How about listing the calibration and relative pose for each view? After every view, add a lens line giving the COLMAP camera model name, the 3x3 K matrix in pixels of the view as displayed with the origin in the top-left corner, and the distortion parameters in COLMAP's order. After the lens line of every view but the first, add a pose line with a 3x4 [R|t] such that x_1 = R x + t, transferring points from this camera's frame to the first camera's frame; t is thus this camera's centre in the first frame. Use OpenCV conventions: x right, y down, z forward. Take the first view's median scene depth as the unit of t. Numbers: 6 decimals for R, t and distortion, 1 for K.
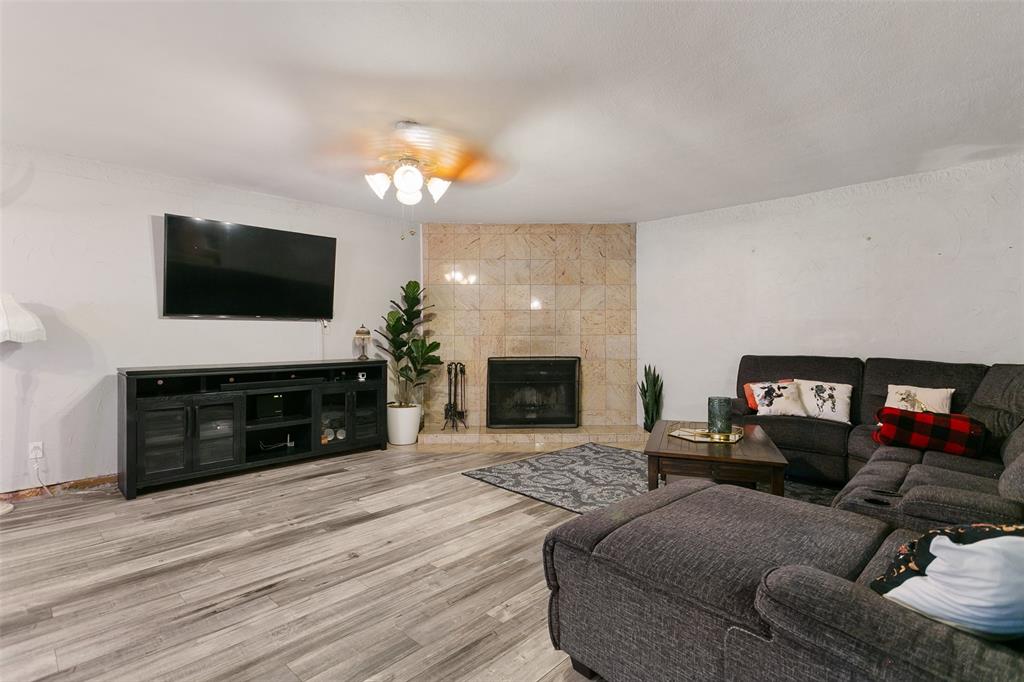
lens RADIAL K [[491.6, 0, 515.5], [0, 491.6, 321.1], [0, 0, 1]] dist [0.002293, 0.000295]
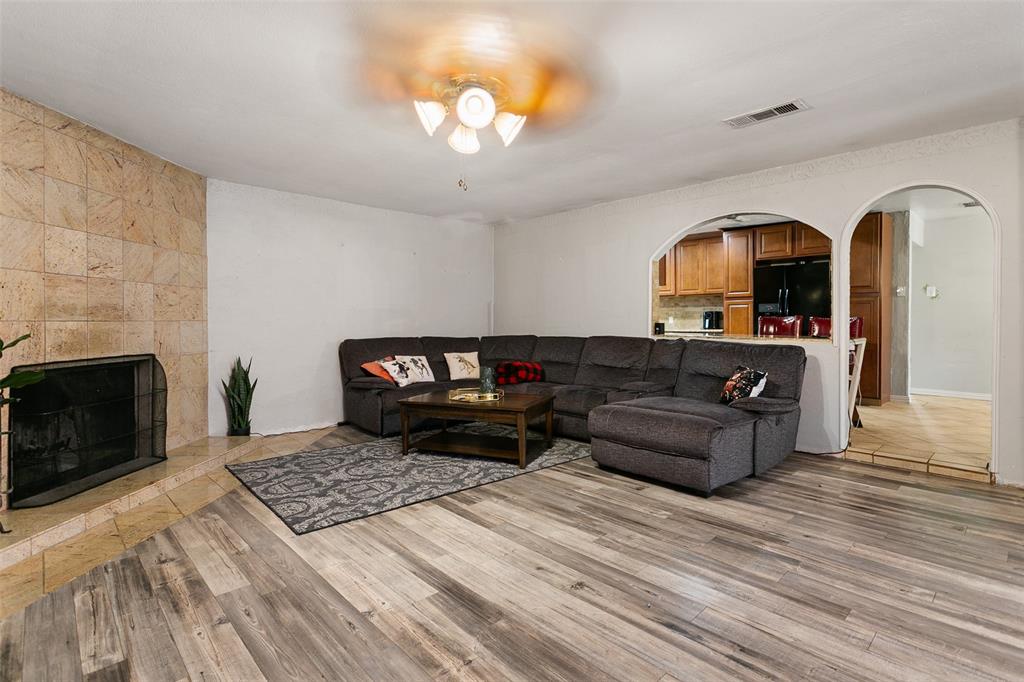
lens RADIAL K [[491.6, 0, 515.5], [0, 491.6, 321.1], [0, 0, 1]] dist [0.002293, 0.000295]
pose [[0.046061, 0.002178, 0.998936, -0.817261], [-0.027024, 0.999634, -0.000934, 0.024246], [-0.998573, -0.026952, 0.046103, 0.759248]]
